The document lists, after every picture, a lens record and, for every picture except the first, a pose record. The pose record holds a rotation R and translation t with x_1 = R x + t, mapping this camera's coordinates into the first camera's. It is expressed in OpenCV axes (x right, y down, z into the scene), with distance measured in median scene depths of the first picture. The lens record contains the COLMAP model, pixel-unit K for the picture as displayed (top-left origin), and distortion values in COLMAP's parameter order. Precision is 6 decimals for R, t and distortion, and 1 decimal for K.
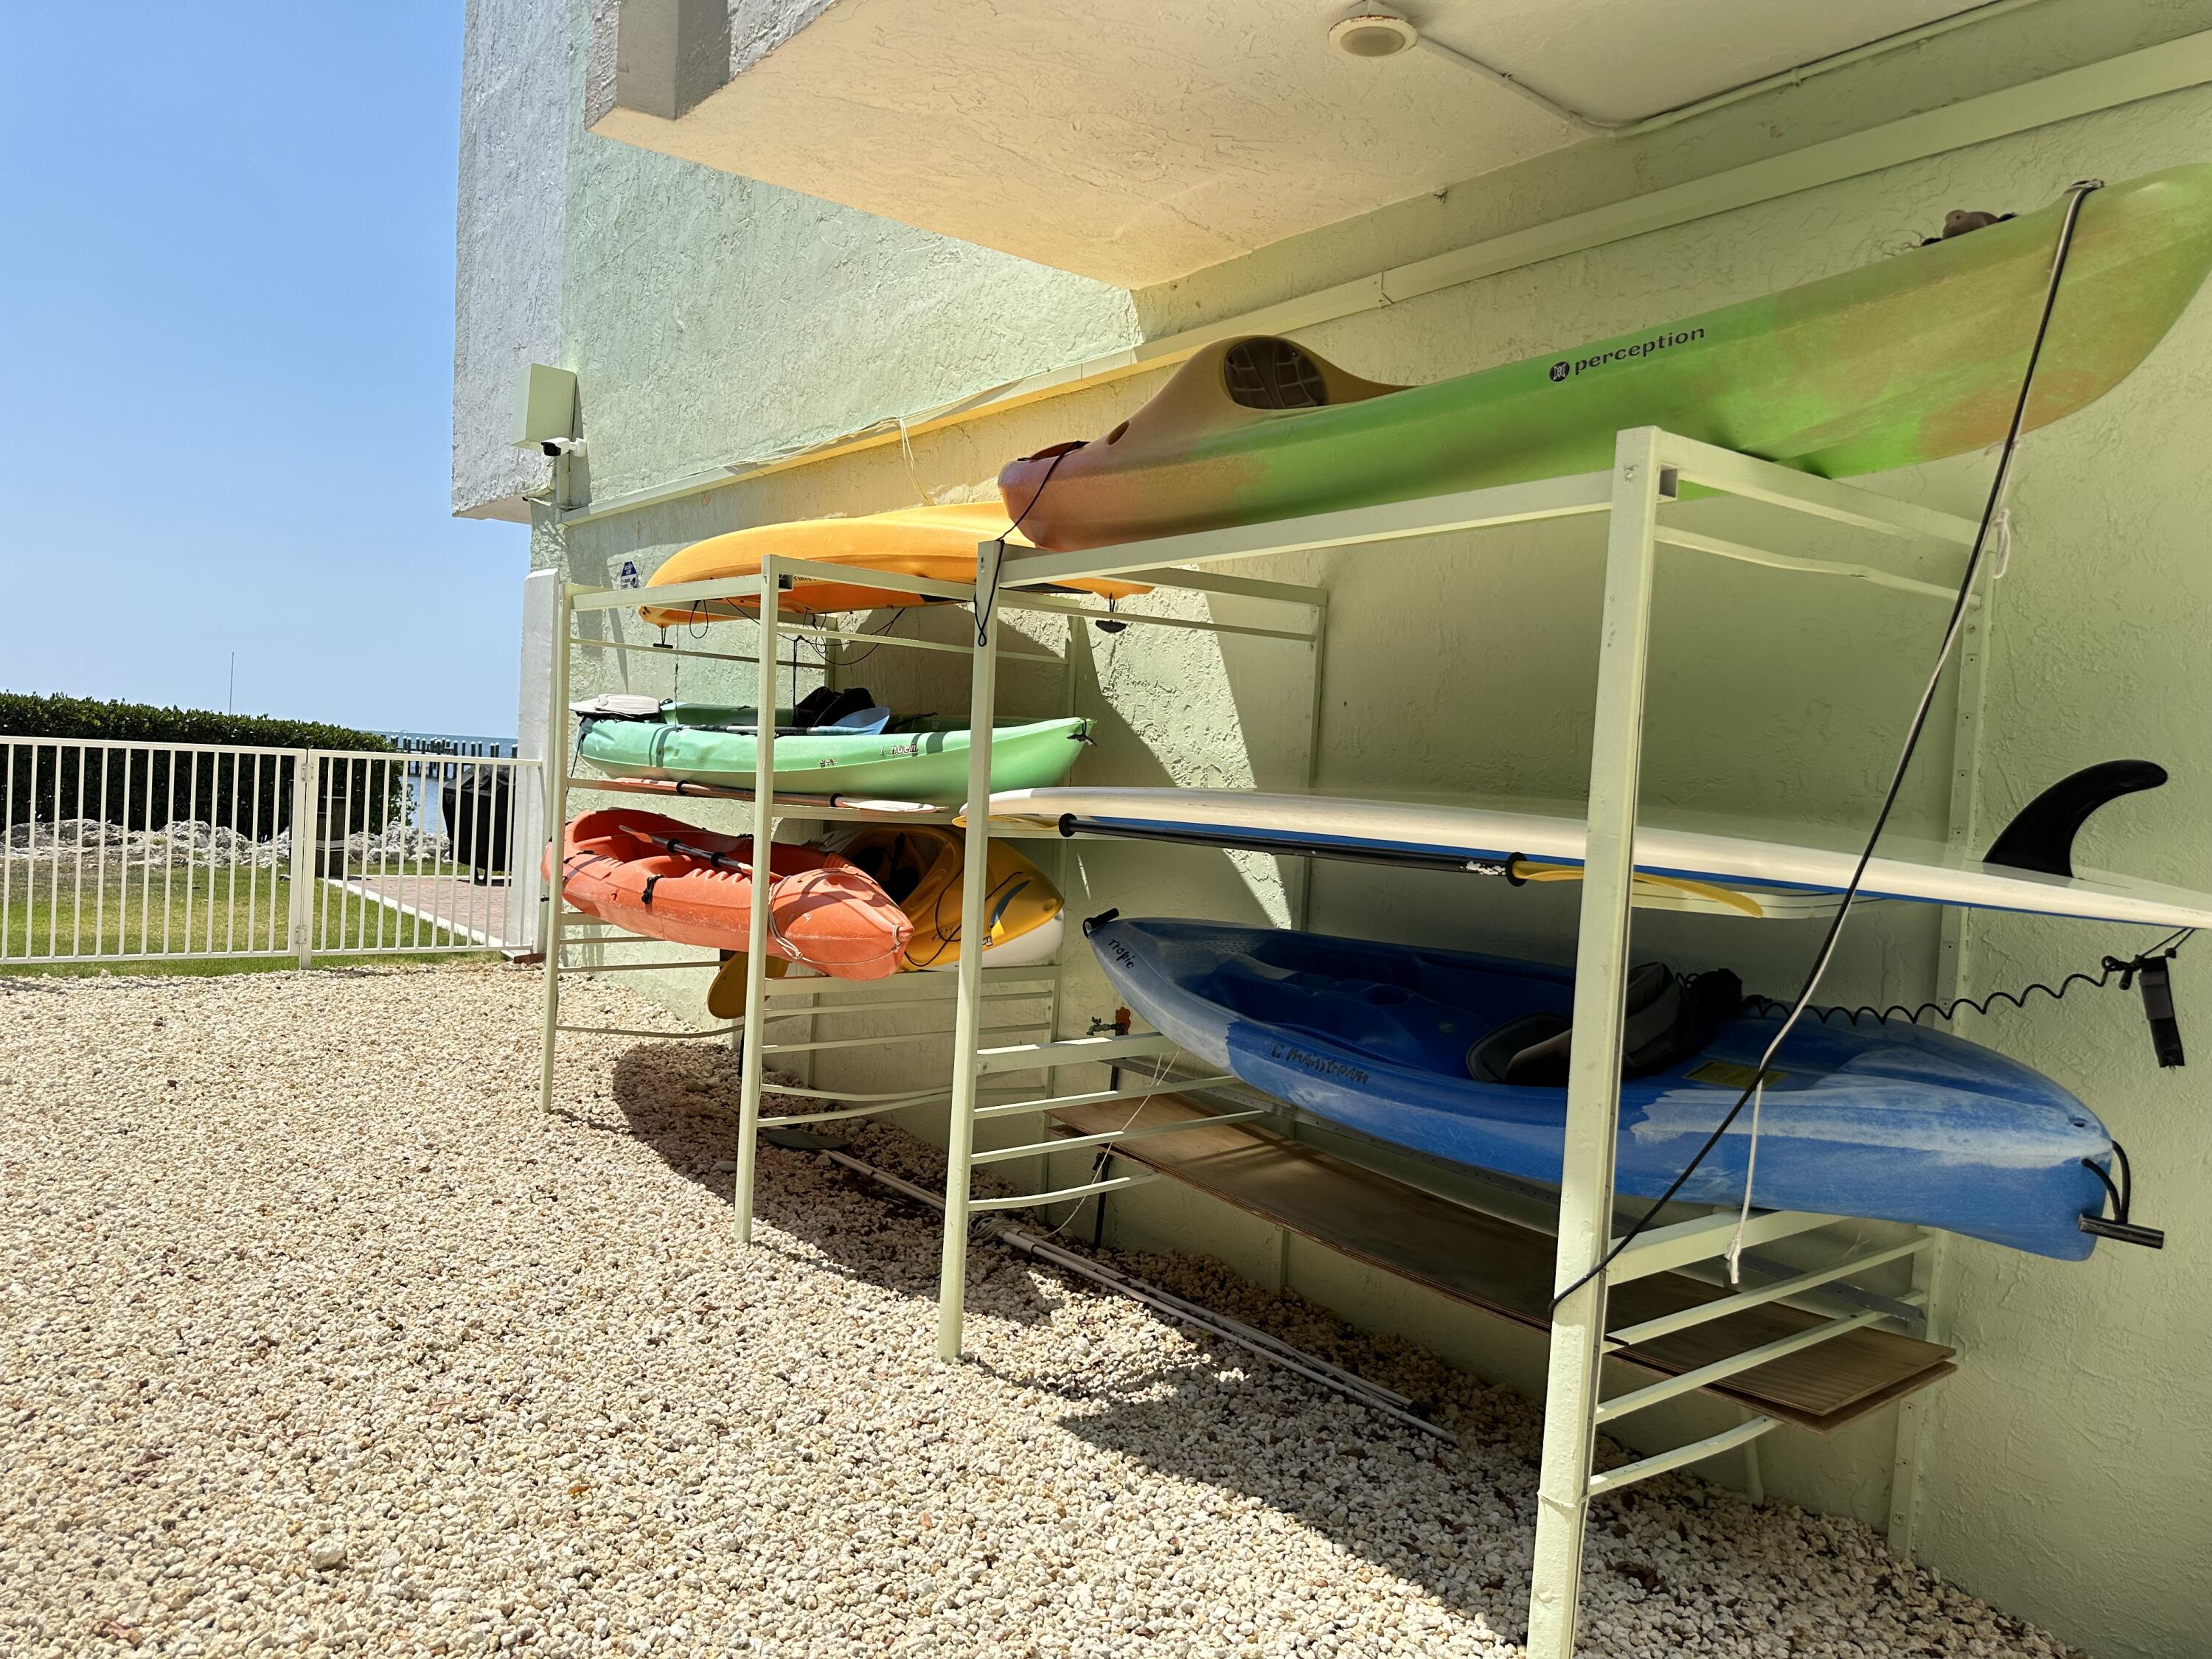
lens RADIAL K [[1549.6, 0, 1082.5], [0, 1549.6, 832.7], [0, 0, 1]] dist [0.091035, -0.164635]
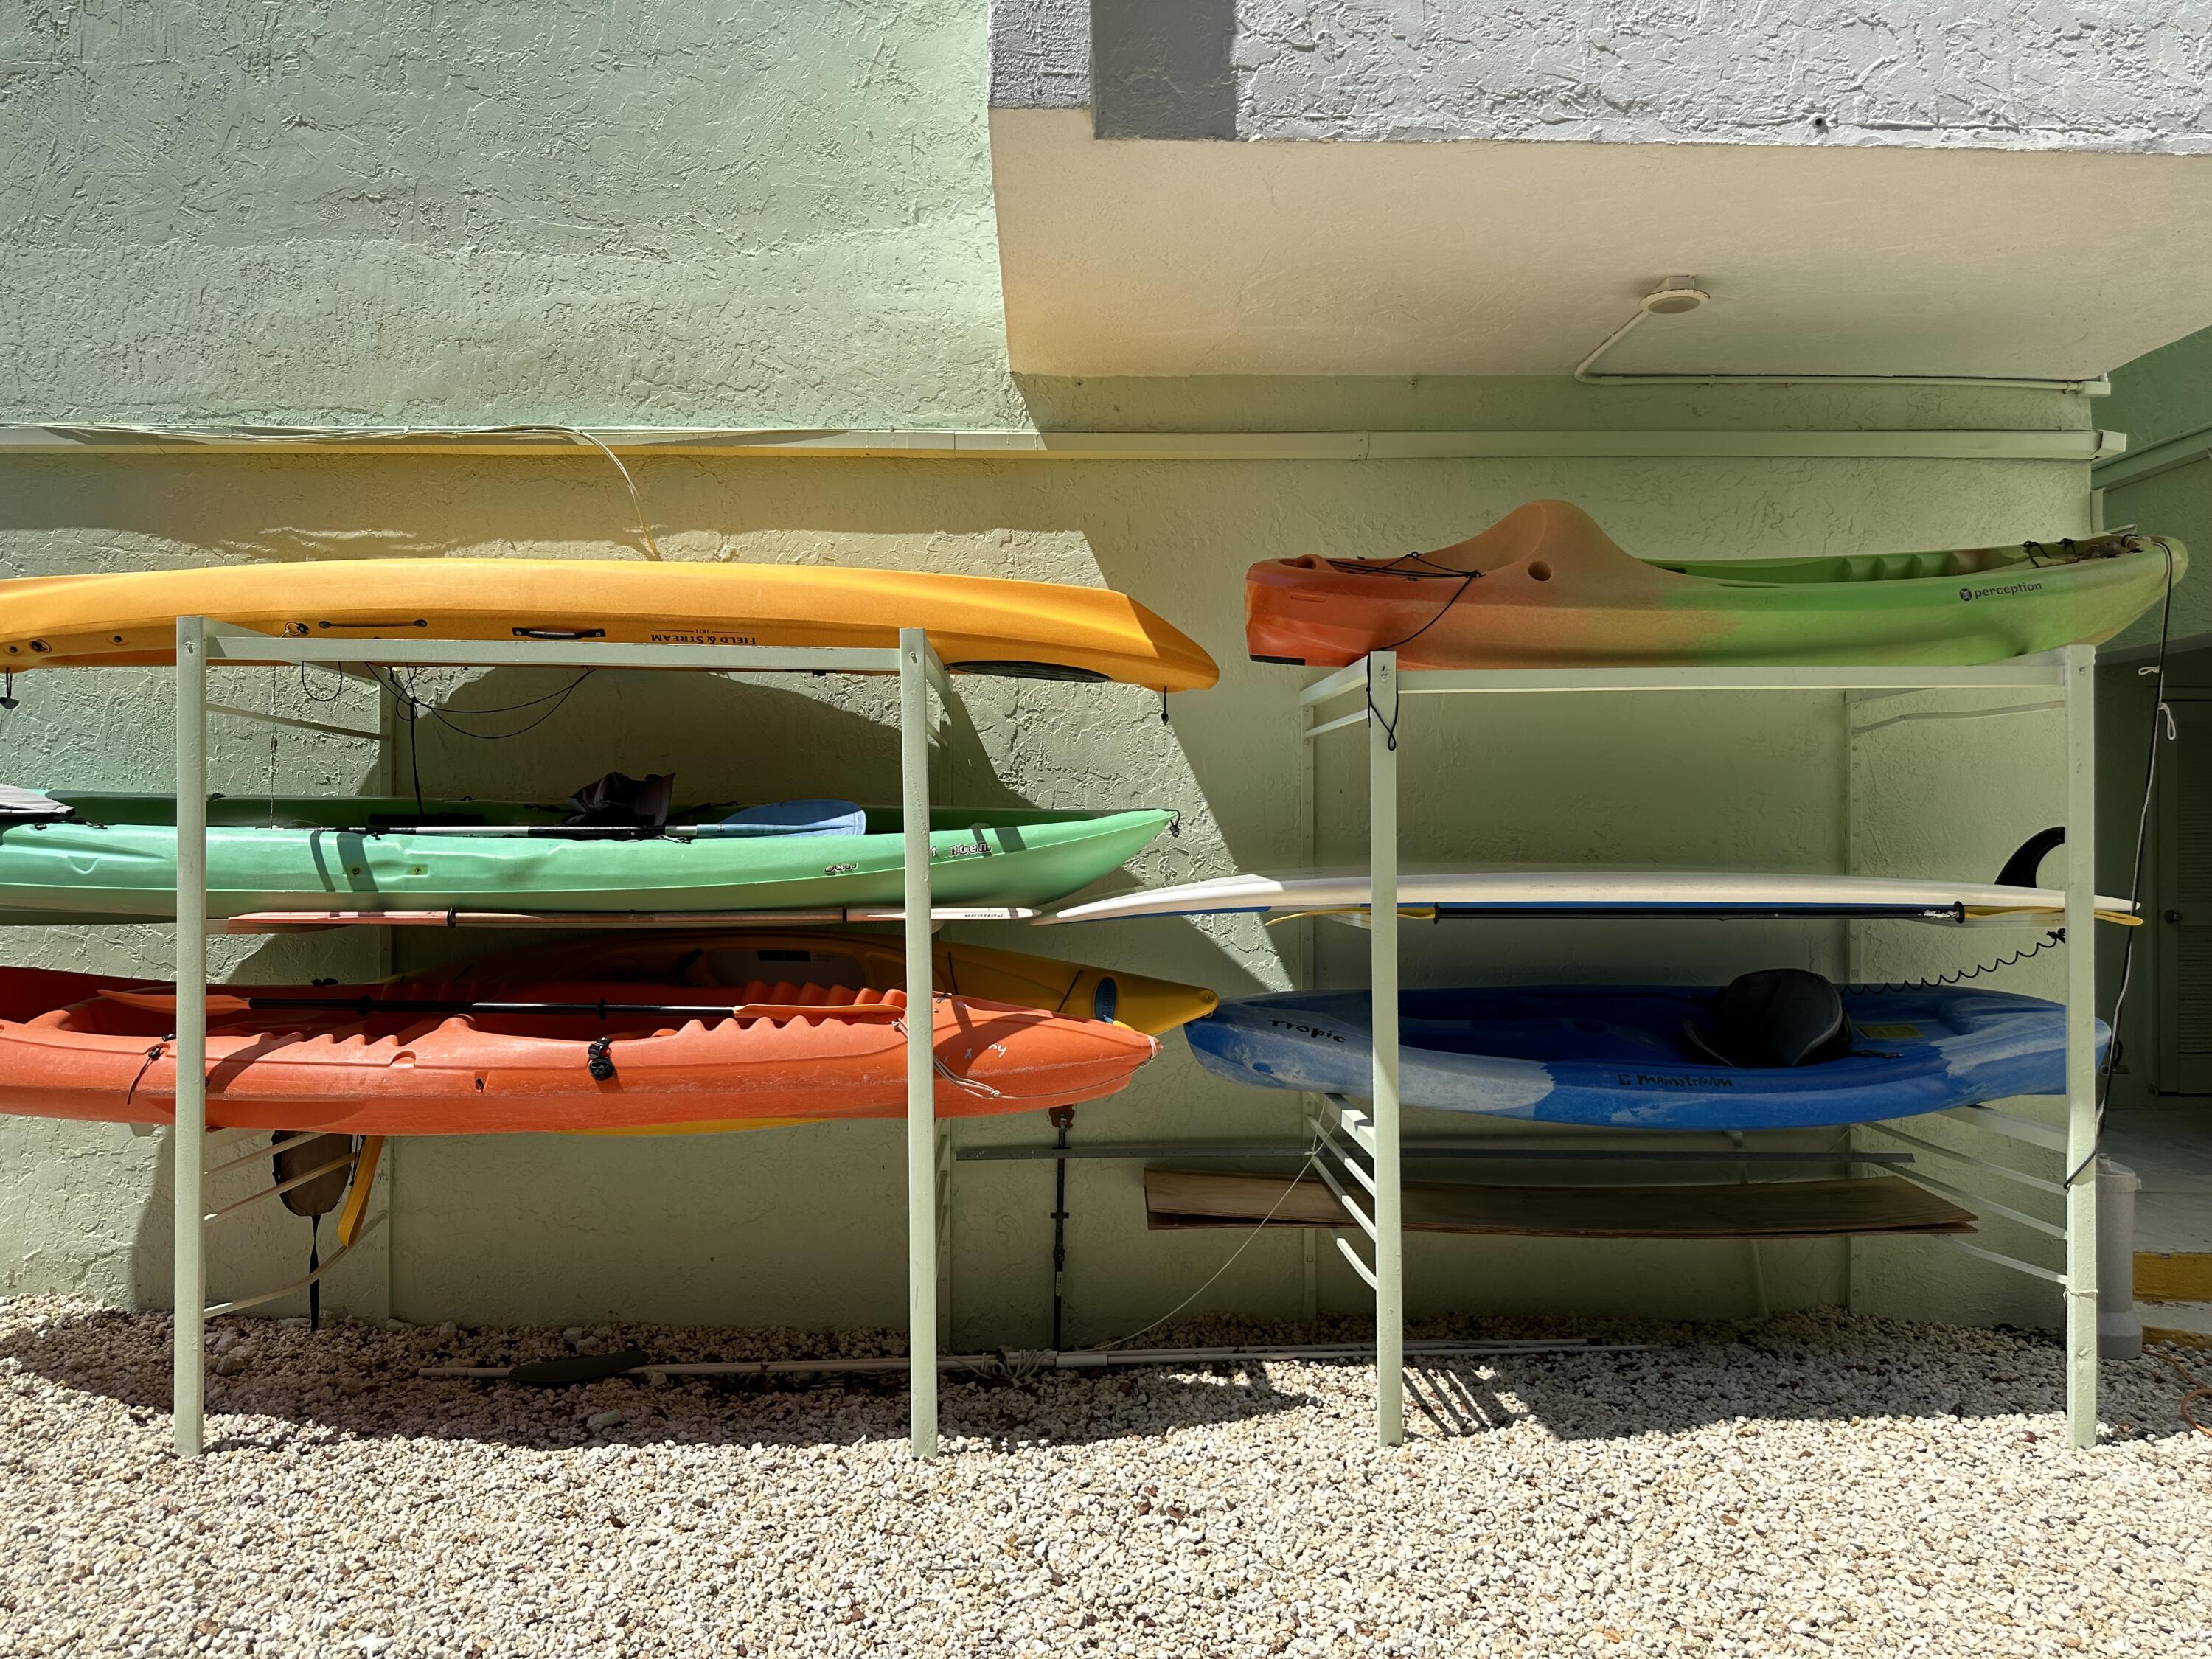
lens RADIAL K [[1549.6, 0, 1082.5], [0, 1549.6, 832.7], [0, 0, 1]] dist [0.091035, -0.164635]
pose [[0.586026, -0.043895, 0.809102, -0.842924], [0.063863, 0.997928, 0.007883, -0.069657], [-0.807771, 0.047052, 0.587615, 0.448144]]
